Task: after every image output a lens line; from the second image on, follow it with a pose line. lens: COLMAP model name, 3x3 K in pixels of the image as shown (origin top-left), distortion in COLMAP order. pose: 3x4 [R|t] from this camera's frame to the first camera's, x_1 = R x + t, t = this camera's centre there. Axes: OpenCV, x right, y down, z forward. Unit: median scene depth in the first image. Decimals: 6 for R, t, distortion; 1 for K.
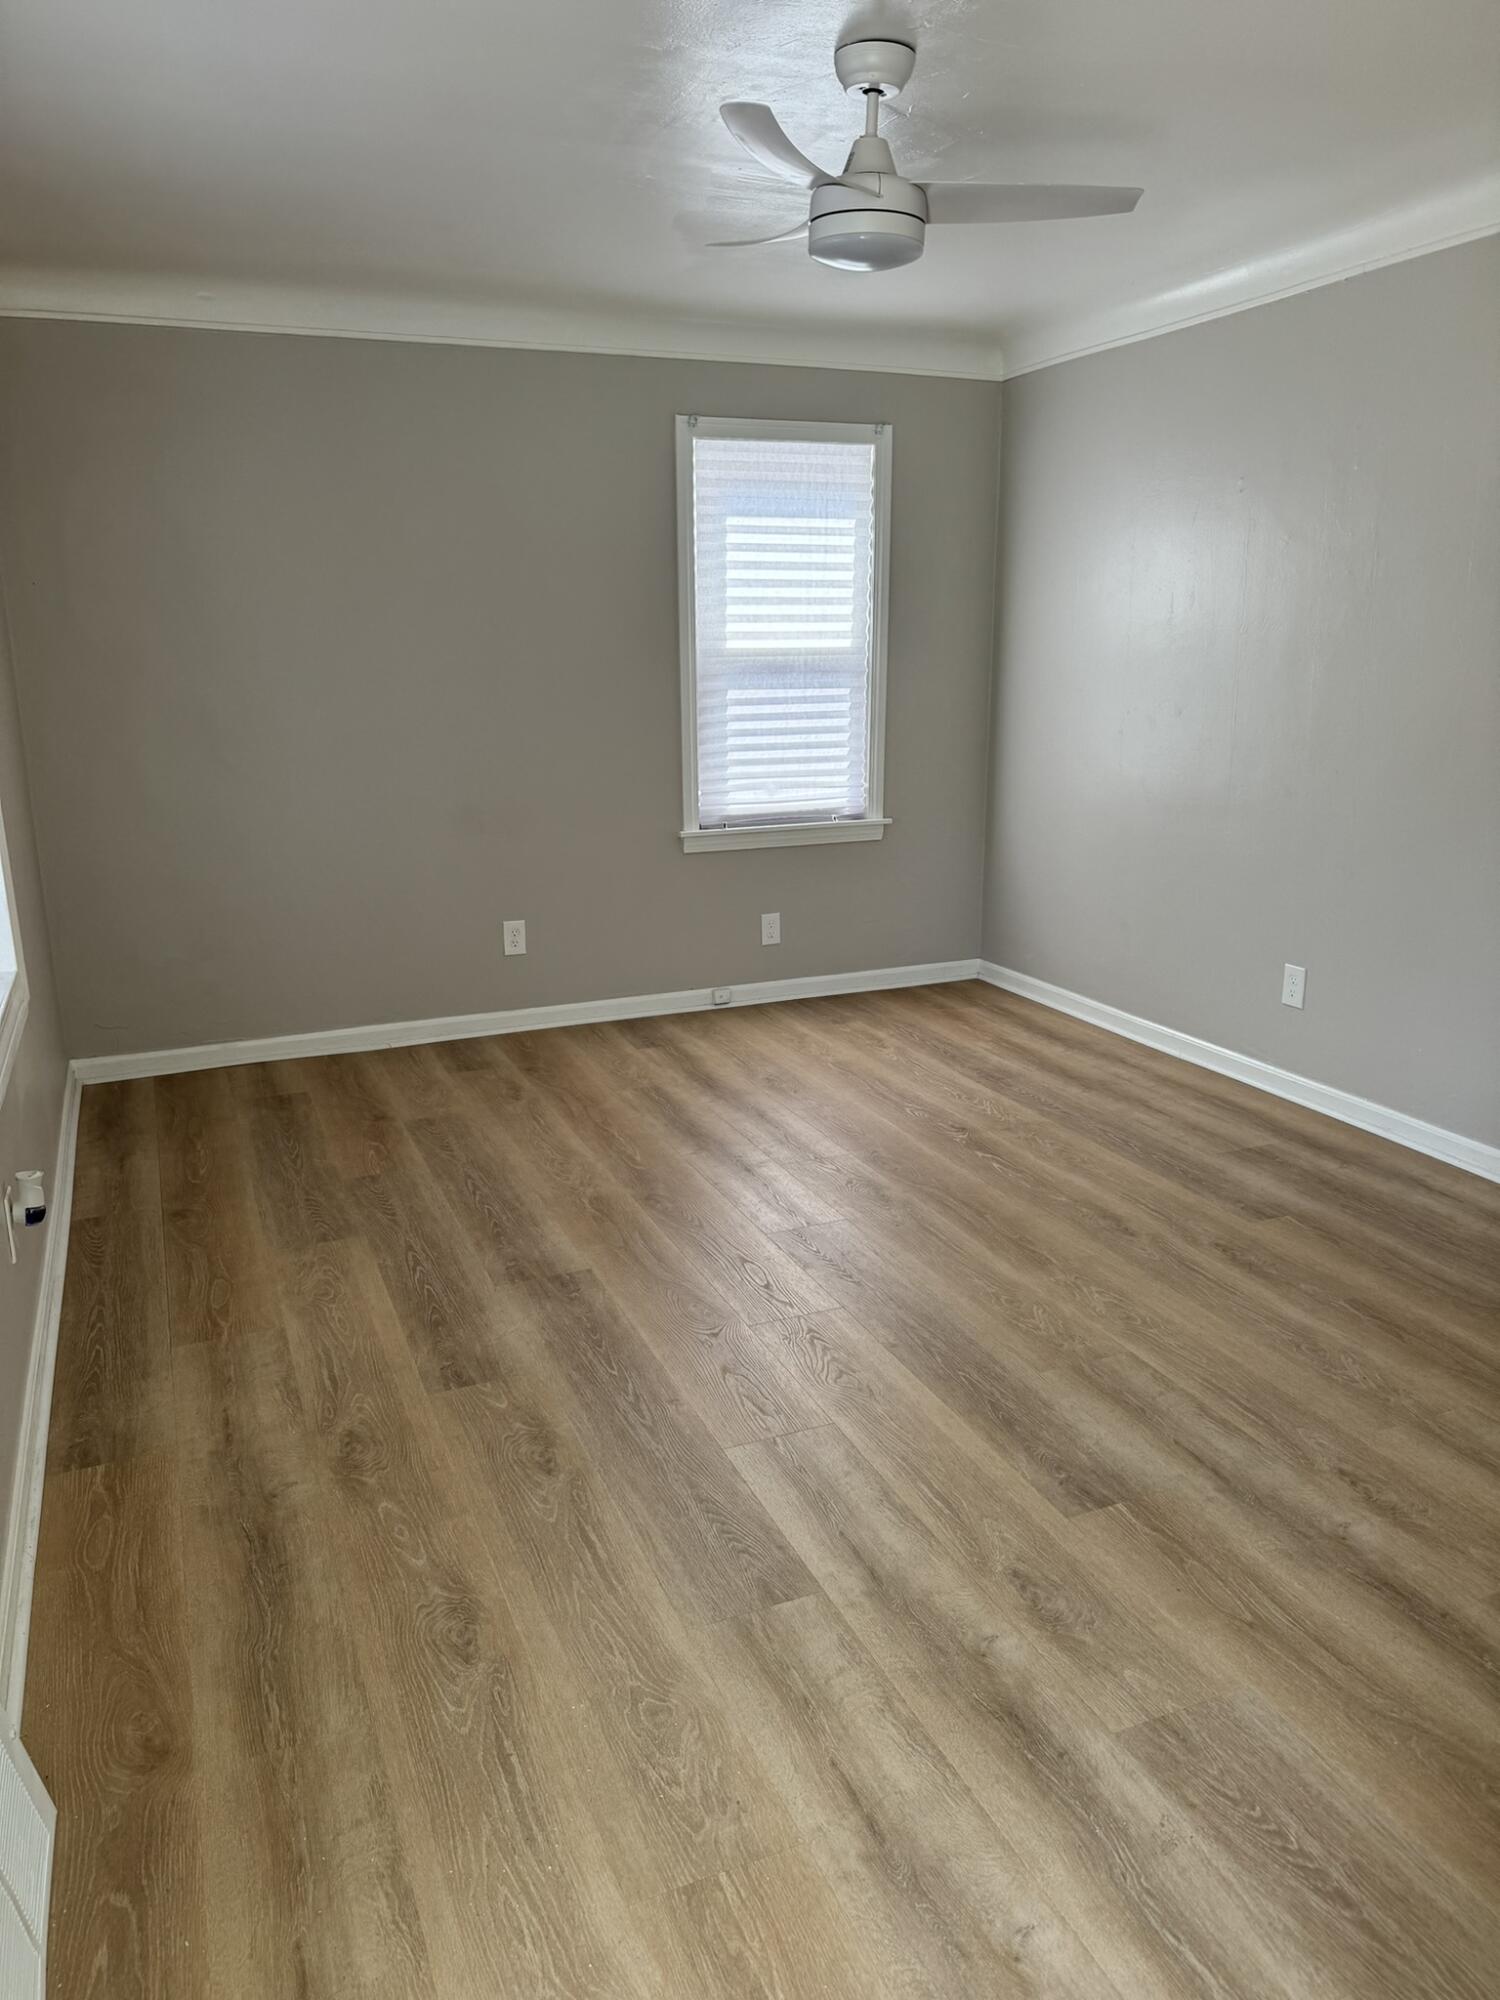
lens RADIAL K [[1410.4, 0, 741.5], [0, 1410.4, 1006.7], [0, 0, 1]] dist [0.047517, -0.047995]
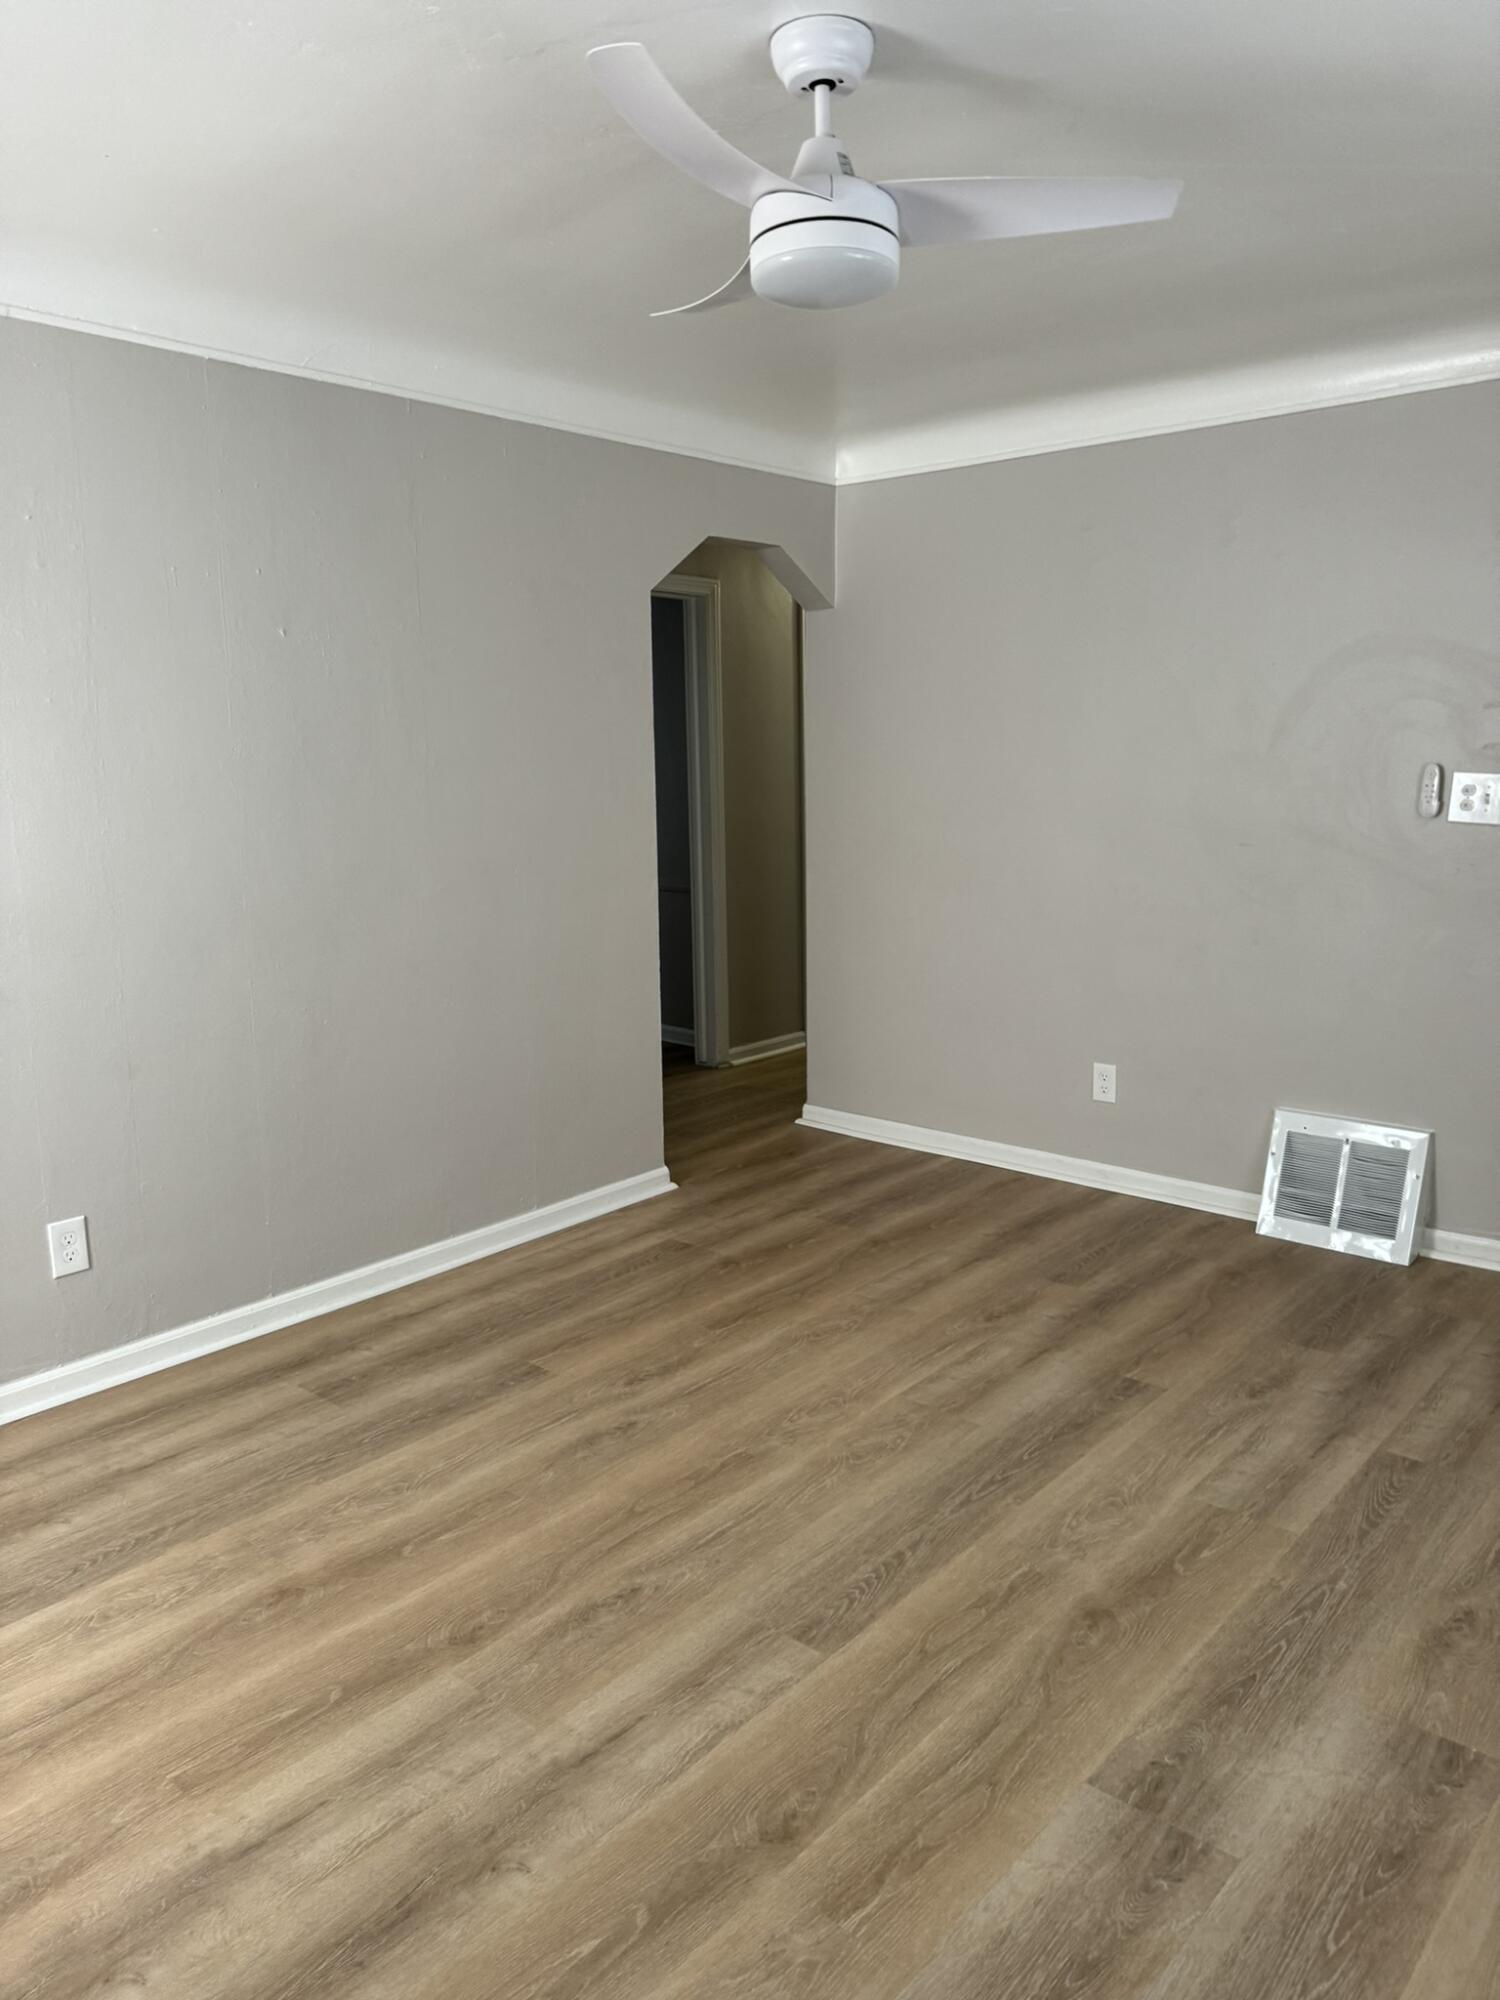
lens RADIAL K [[1410.4, 0, 741.5], [0, 1410.4, 1006.7], [0, 0, 1]] dist [0.047517, -0.047995]
pose [[-0.442713, -0.142536, 0.885262, -0.654579], [0.243128, 0.931217, 0.271521, -0.399912], [-0.863073, 0.335438, -0.377607, 1.517193]]
